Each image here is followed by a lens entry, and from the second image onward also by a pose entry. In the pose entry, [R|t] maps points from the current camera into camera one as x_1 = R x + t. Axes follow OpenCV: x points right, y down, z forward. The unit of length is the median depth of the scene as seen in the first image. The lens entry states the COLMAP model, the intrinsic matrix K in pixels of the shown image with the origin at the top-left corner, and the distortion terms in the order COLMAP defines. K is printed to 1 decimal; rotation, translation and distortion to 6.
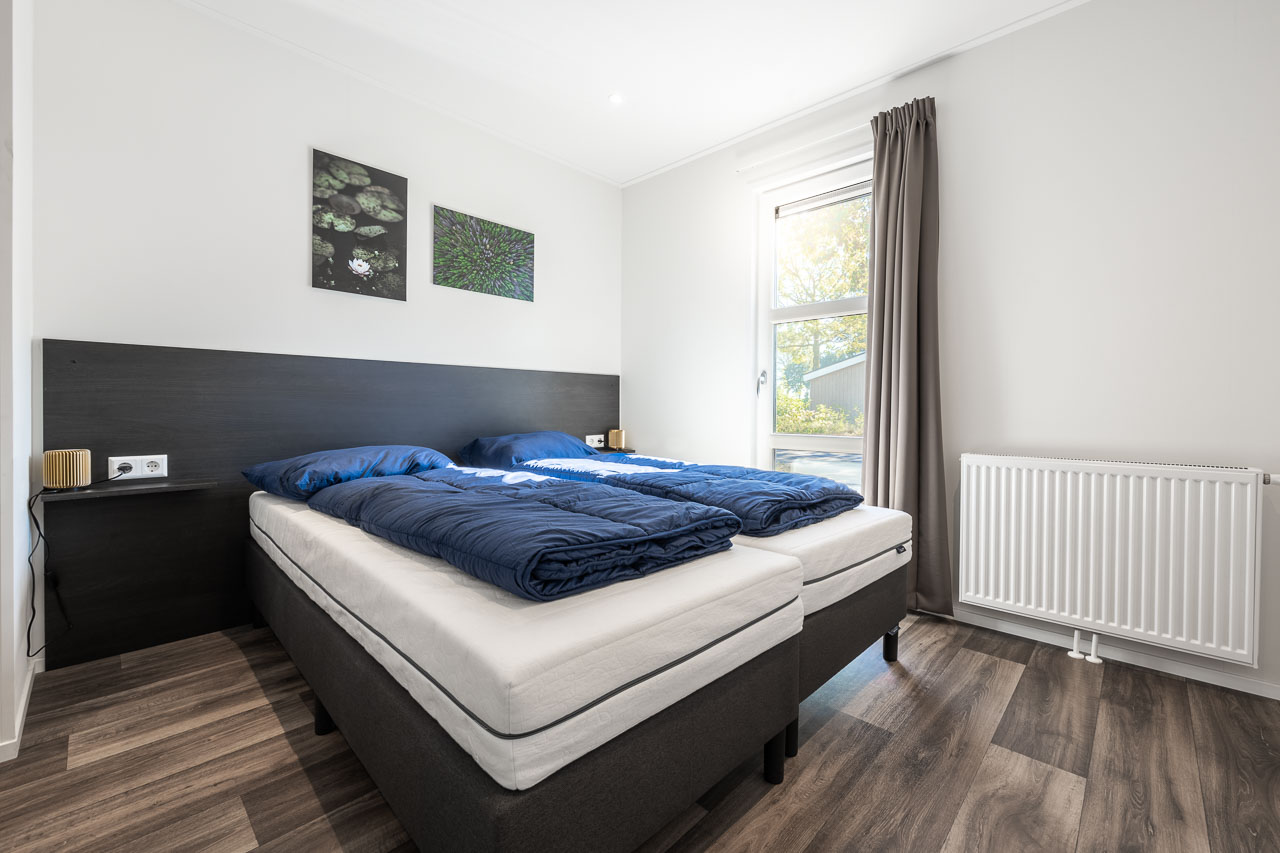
lens RADIAL K [[518.9, 0, 669.9], [0, 518.9, 411.1], [0, 0, 1]] dist [-0.001771, -0.000213]
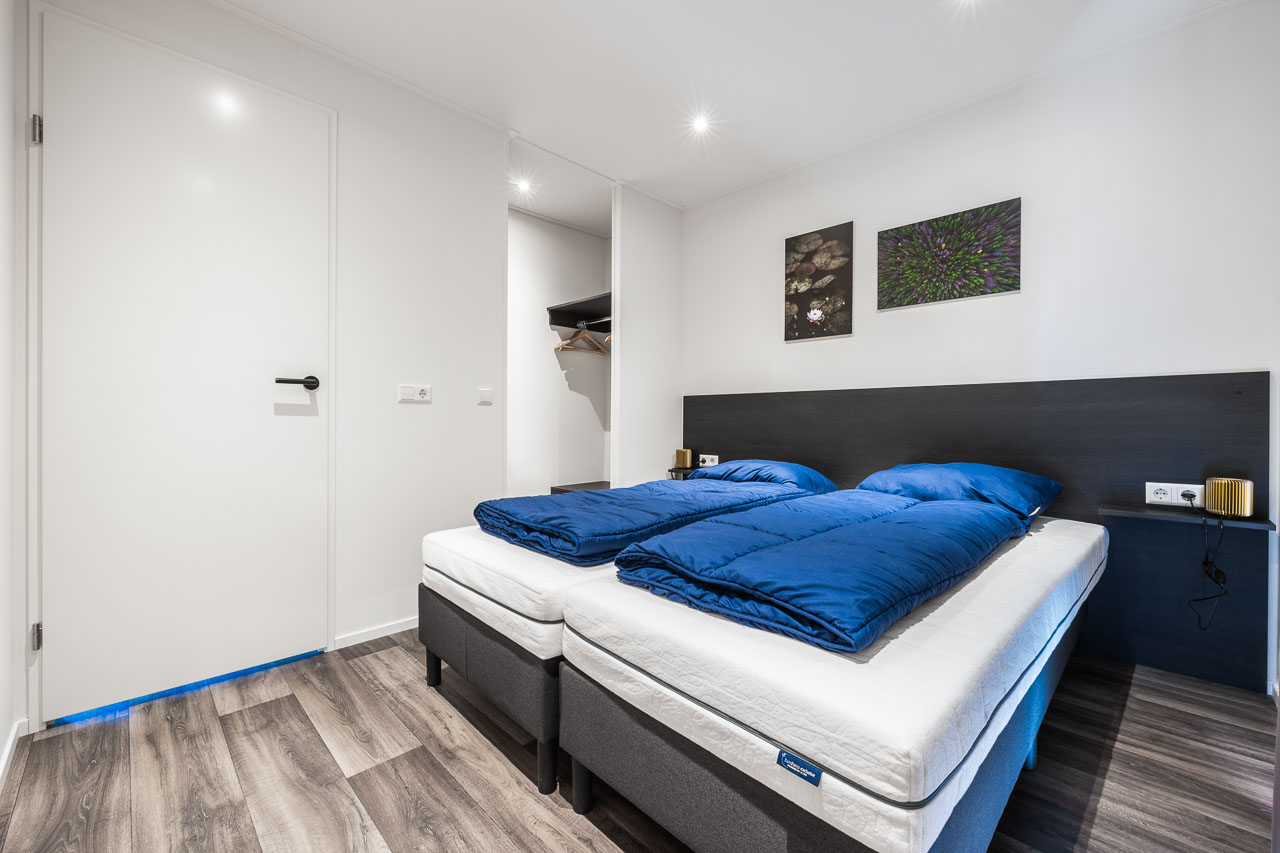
lens RADIAL K [[518.9, 0, 647.0], [0, 518.9, 423.4], [0, 0, 1]] dist [-0.001771, -0.000213]
pose [[-0.035831, -0.002425, -0.999355, 0.675323], [-0.013826, 0.999903, -0.001931, -0.015848], [0.999262, 0.013748, -0.035861, 0.688377]]
